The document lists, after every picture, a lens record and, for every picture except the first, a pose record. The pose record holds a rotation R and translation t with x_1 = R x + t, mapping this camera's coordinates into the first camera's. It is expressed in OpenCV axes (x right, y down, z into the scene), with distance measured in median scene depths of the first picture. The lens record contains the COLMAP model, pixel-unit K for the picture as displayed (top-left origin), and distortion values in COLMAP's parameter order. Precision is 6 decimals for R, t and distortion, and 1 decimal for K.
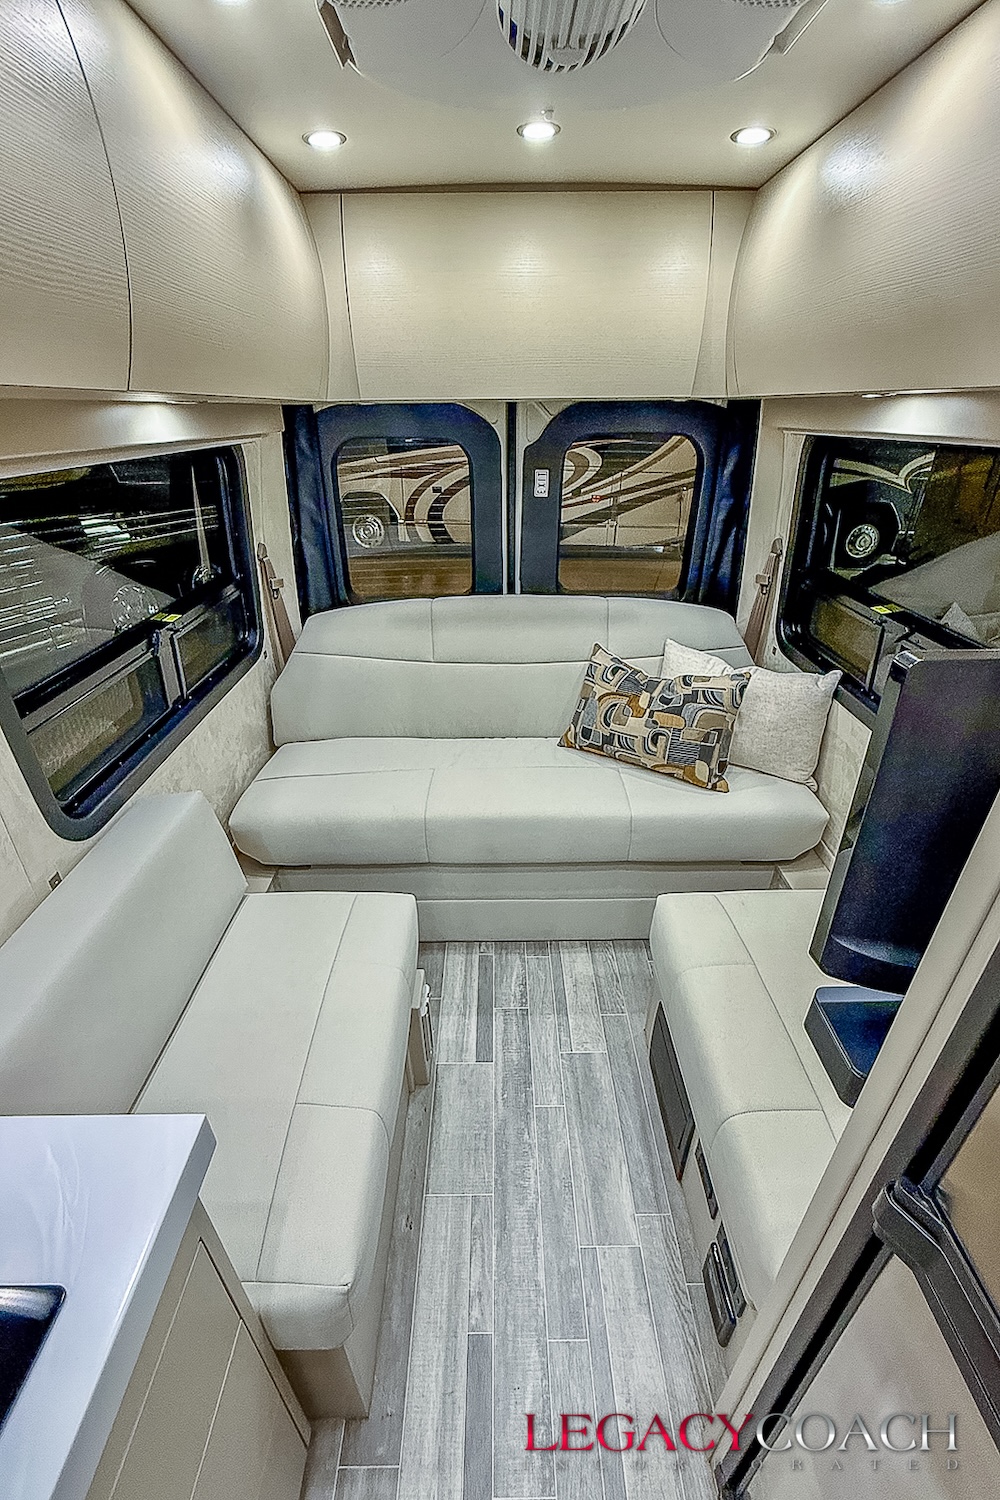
lens RADIAL K [[611.8, 0, 502.9], [0, 611.8, 749.5], [0, 0, 1]] dist [0.005965, -0.000888]
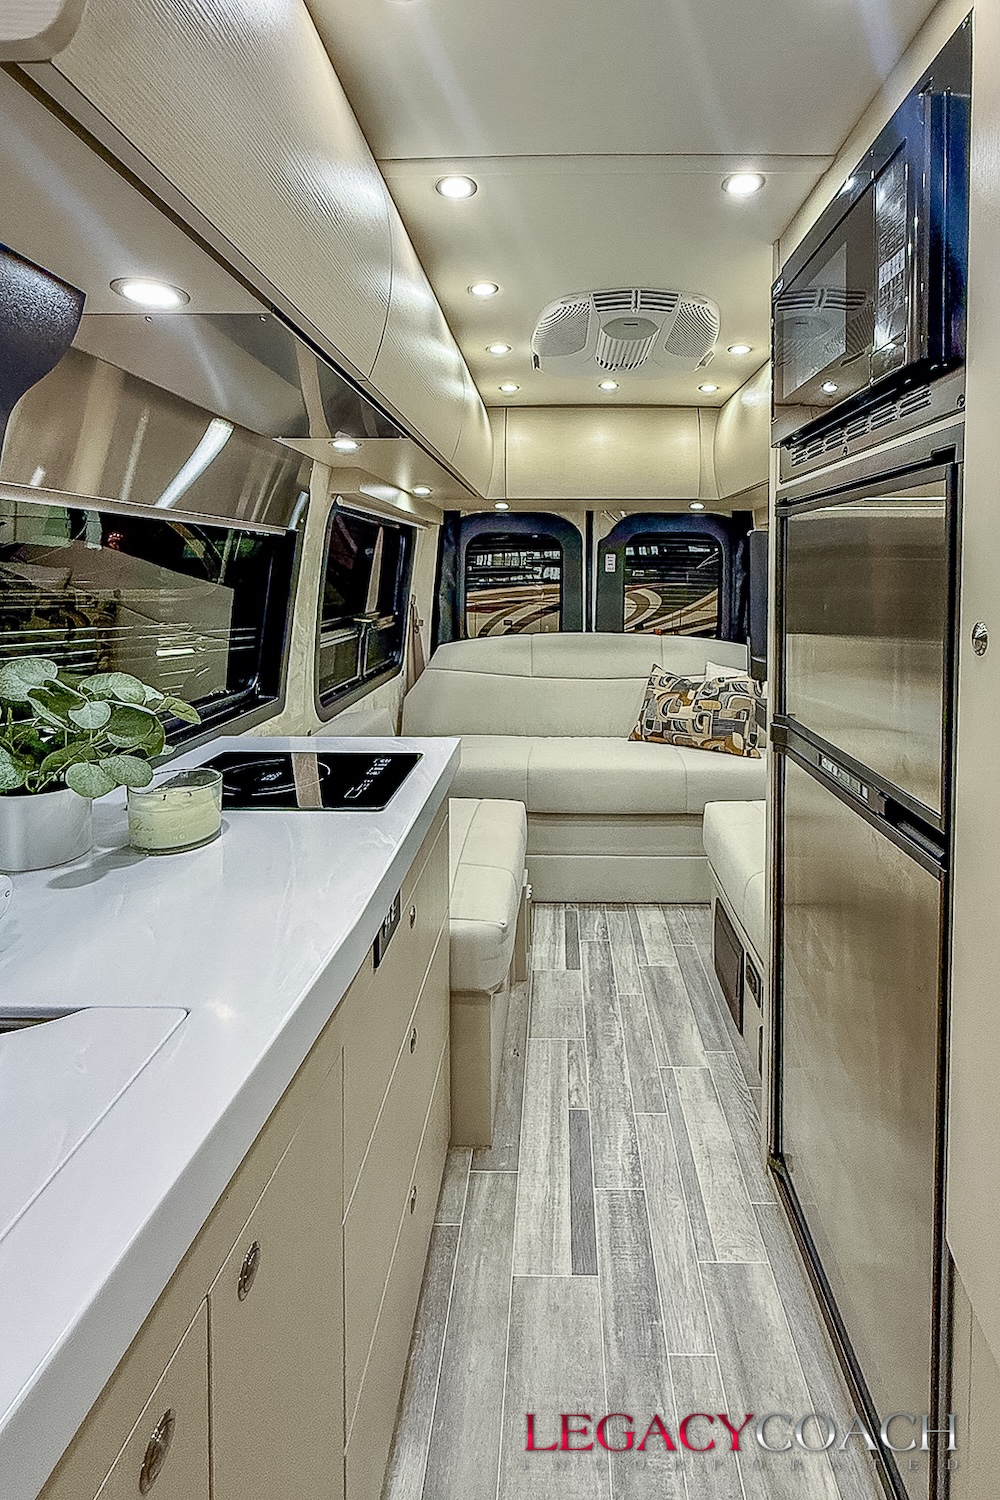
lens RADIAL K [[735.5, 0, 564.6], [0, 735.5, 583.7], [0, 0, 1]] dist [0.009918, 0.001914]
pose [[0.999919, 0.012328, 0.003286, -0.059771], [-0.009138, 0.871786, -0.489802, 0.545255], [-0.008903, 0.489732, 0.871828, -0.574276]]
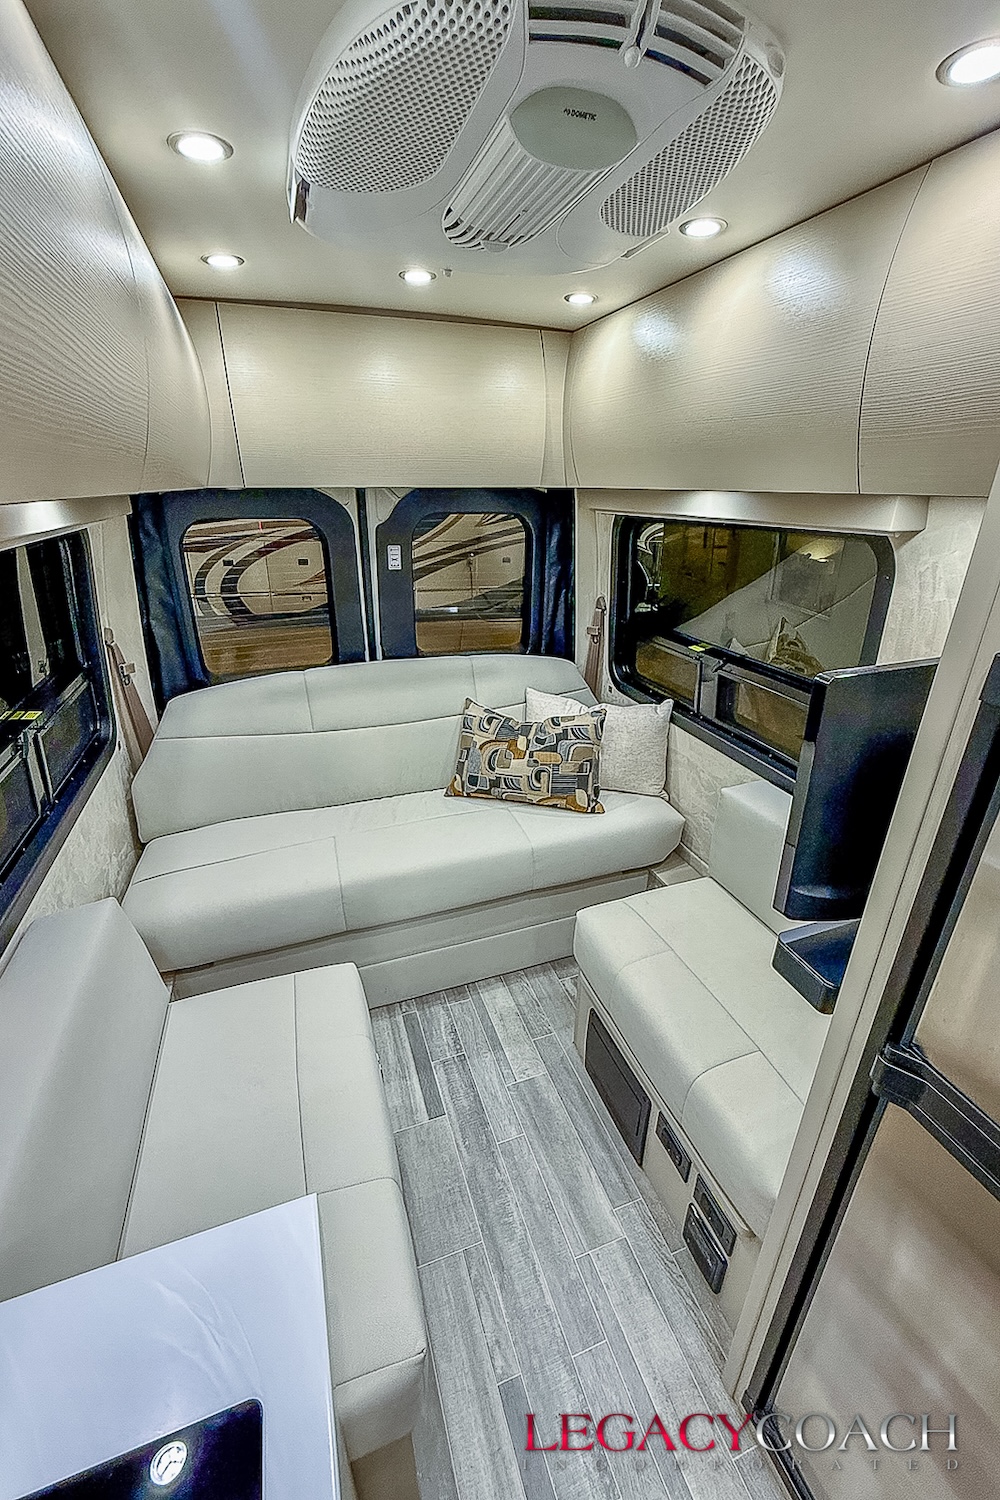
lens RADIAL K [[611.8, 0, 492.9], [0, 611.8, 751.8], [0, 0, 1]] dist [0.005965, -0.000888]
pose [[0.944210, -0.125228, 0.304606, -0.172394], [0.152174, 0.986128, -0.066294, 0.000791], [-0.292079, 0.108949, 0.950169, -0.042754]]
